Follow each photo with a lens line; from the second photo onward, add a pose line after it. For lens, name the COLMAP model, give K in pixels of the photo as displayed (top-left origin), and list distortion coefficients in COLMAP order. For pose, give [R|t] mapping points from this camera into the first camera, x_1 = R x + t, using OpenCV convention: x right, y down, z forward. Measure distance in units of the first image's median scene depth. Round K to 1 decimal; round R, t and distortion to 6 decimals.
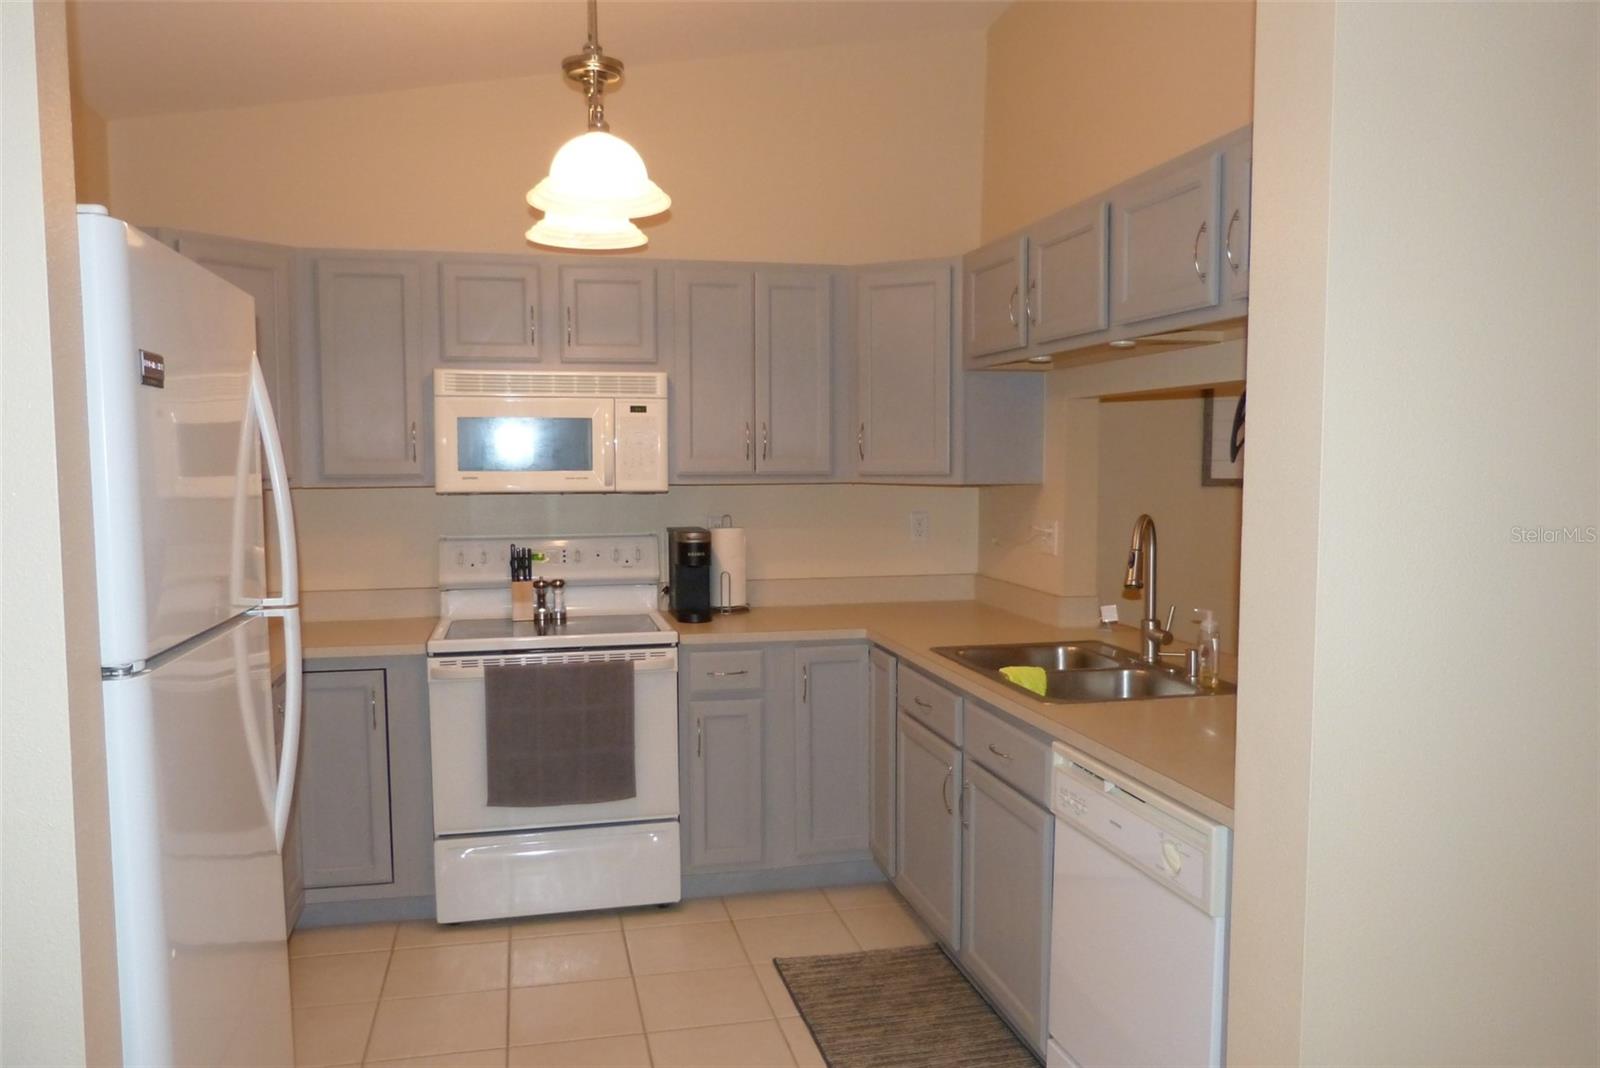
lens RADIAL K [[1218.5, 0, 797.8], [0, 1218.5, 537.2], [0, 0, 1]] dist [0.001325, 0.004741]
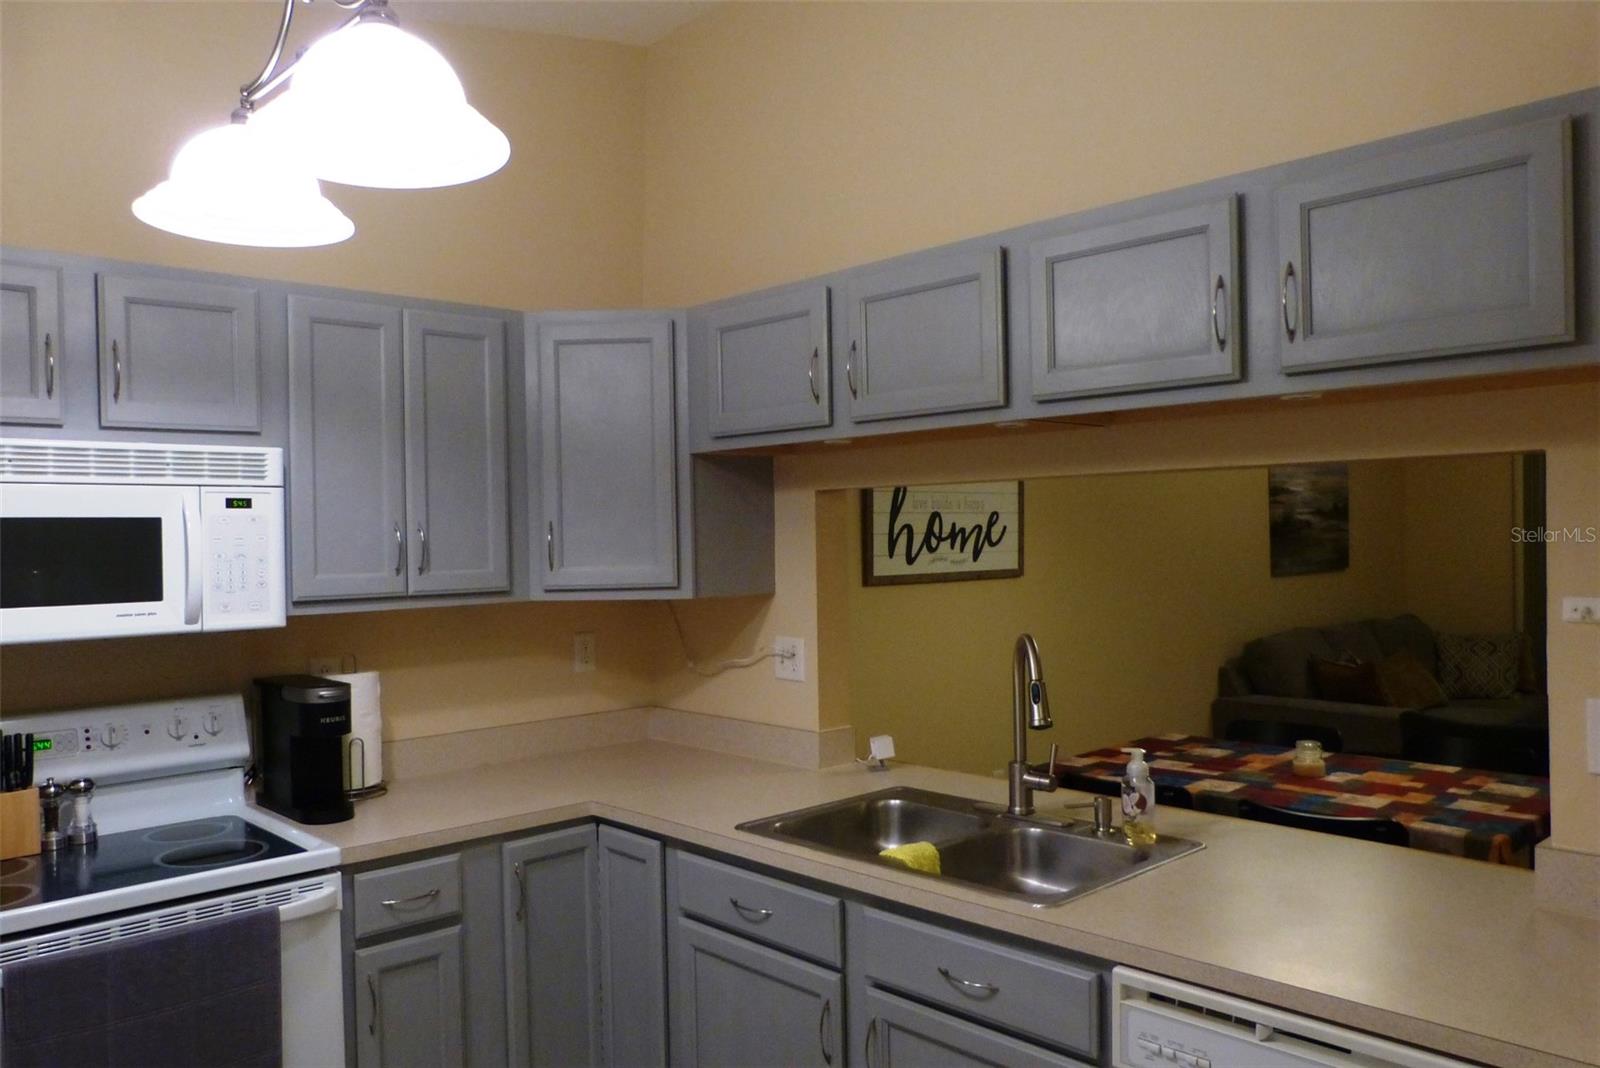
lens RADIAL K [[1218.5, 0, 801.7], [0, 1218.5, 538.2], [0, 0, 1]] dist [0.001325, 0.004741]
pose [[0.862443, -0.016477, 0.505886, -0.200311], [0.050850, 0.997234, -0.054210, -0.036048], [-0.503594, 0.072477, 0.860895, 0.292558]]
